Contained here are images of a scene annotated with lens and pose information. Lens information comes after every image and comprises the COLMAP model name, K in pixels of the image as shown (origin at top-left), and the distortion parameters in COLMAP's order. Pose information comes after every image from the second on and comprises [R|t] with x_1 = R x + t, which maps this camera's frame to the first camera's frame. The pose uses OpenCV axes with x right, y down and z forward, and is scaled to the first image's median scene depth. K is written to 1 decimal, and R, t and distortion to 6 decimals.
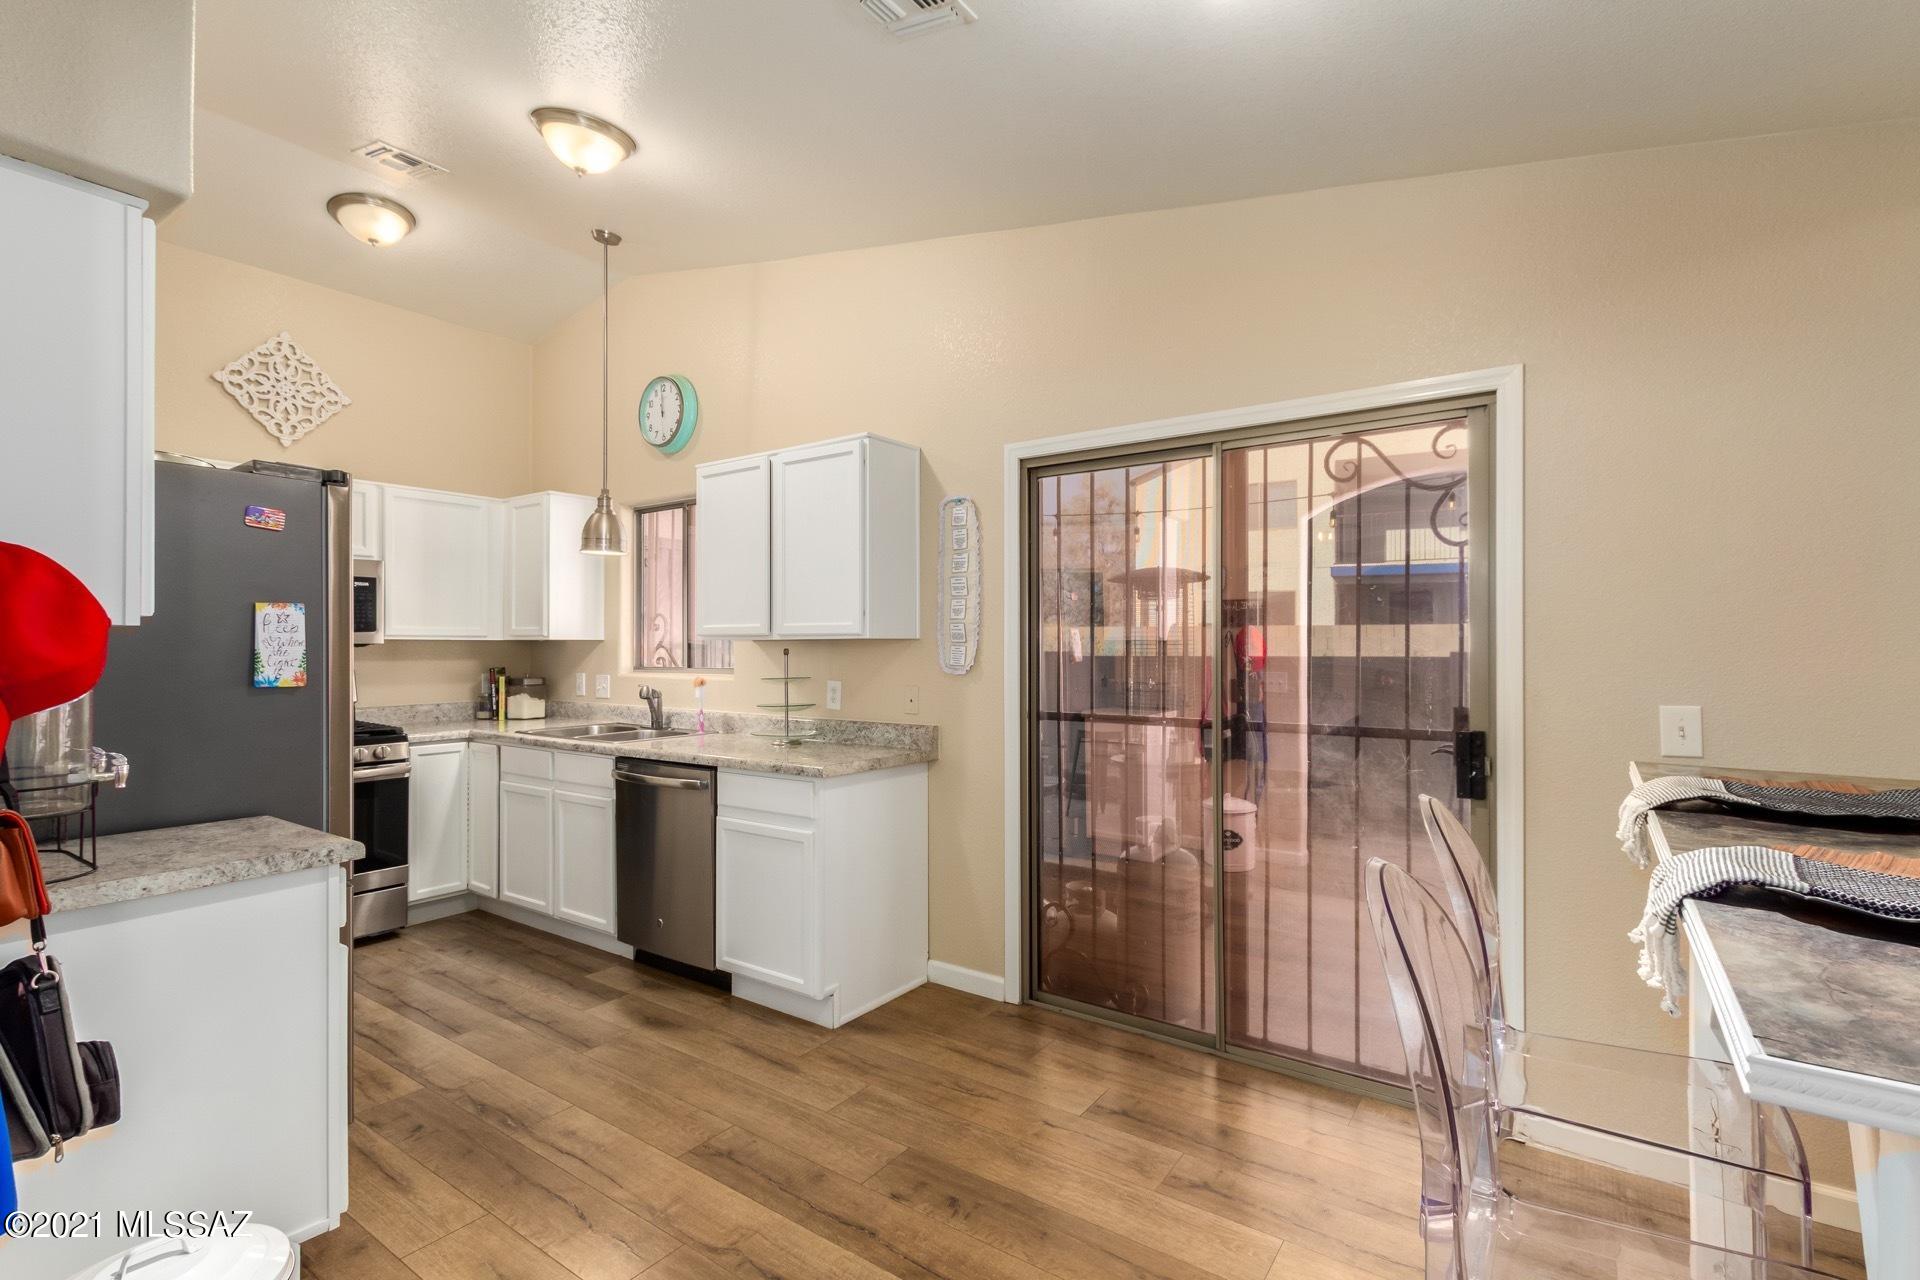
lens RADIAL K [[872.6, 0, 963.4], [0, 872.6, 646.3], [0, 0, 1]] dist [0.006725, -0.001667]
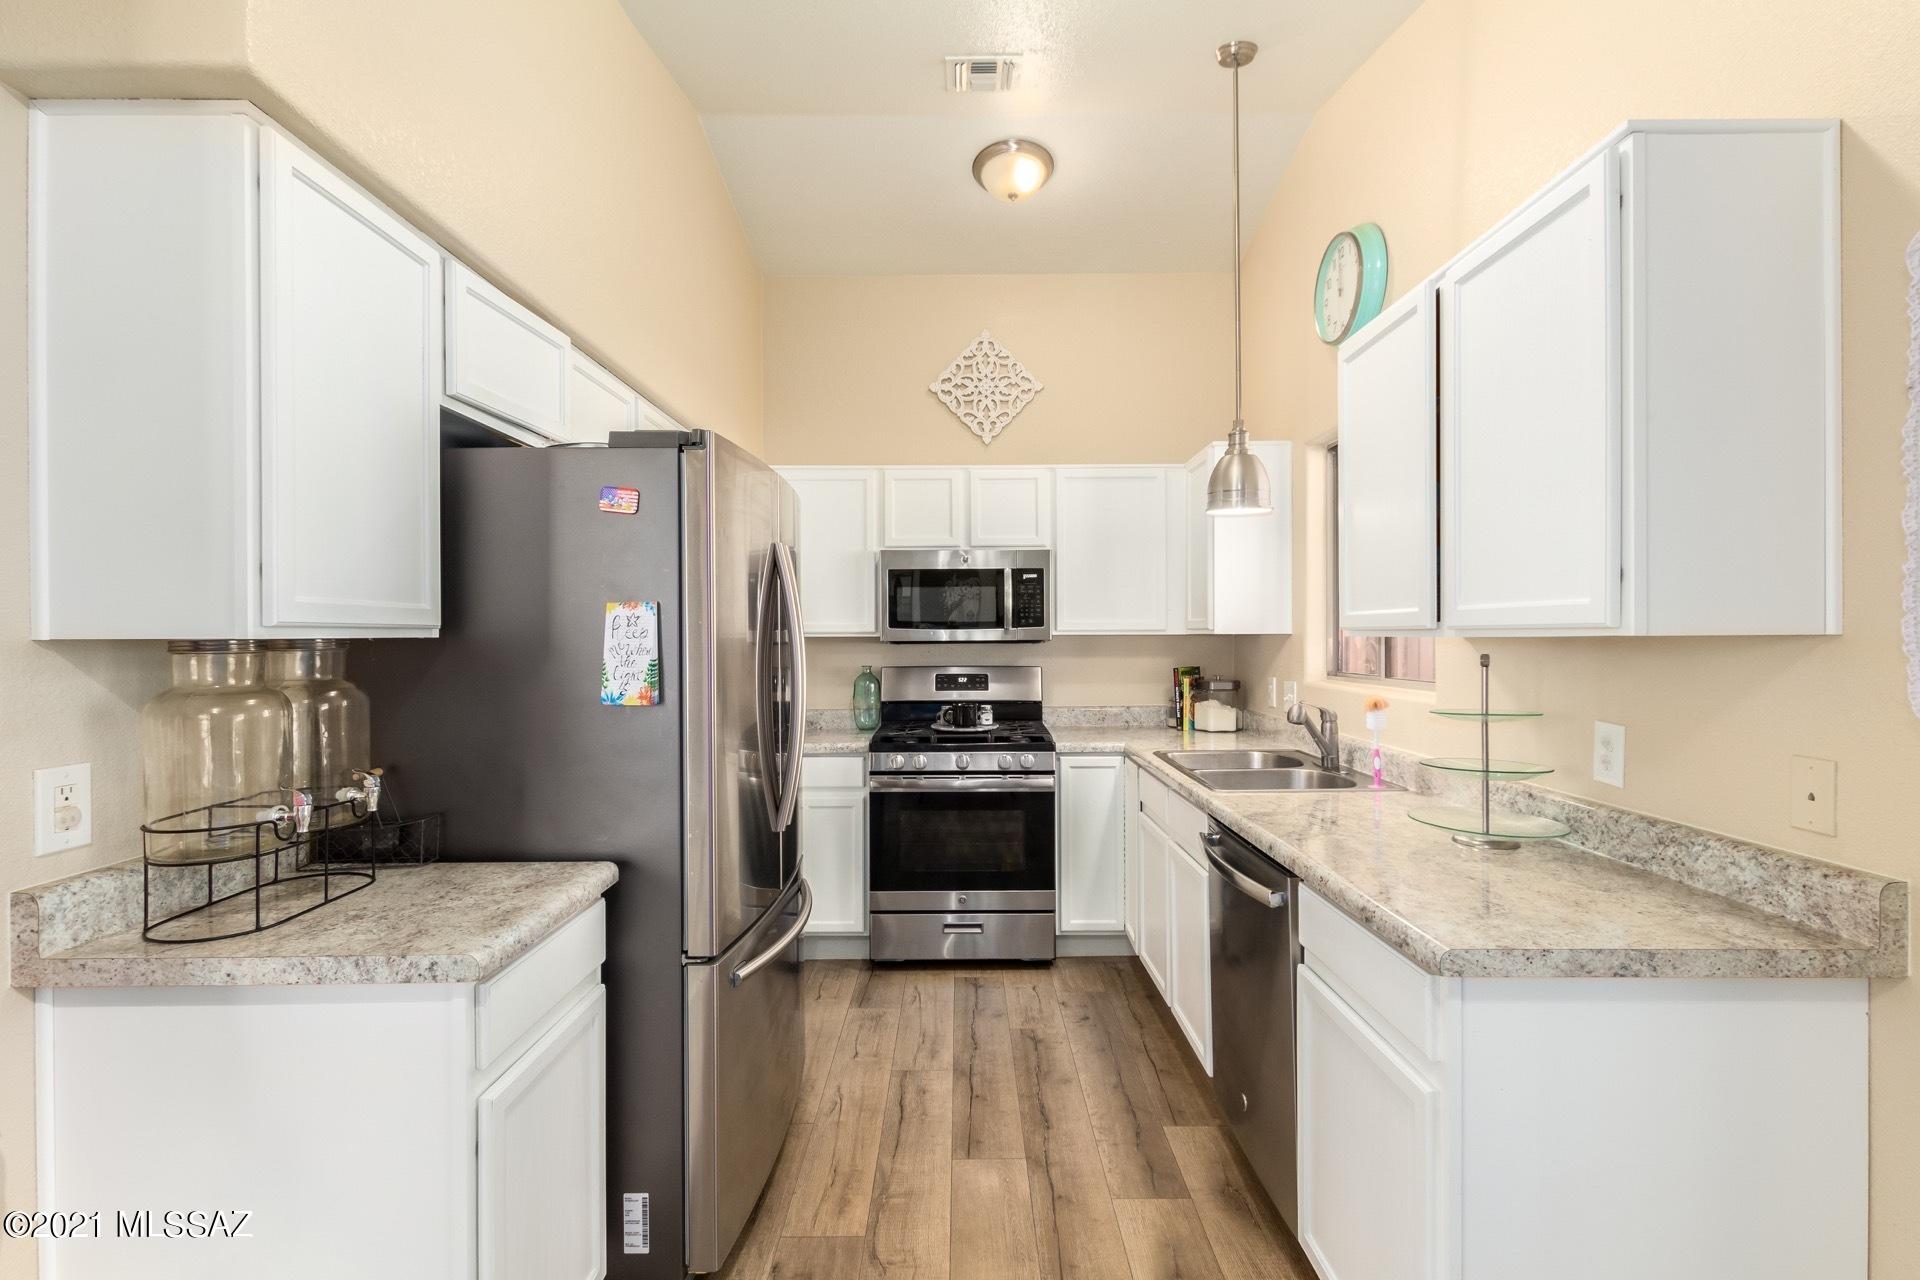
lens RADIAL K [[872.6, 0, 968.1], [0, 872.6, 638.0], [0, 0, 1]] dist [0.006725, -0.001667]
pose [[0.578539, 0.000176, -0.815655, 0.035970], [0.005122, 0.999979, 0.003849, -0.009783], [0.815638, -0.006405, 0.578526, 0.437437]]
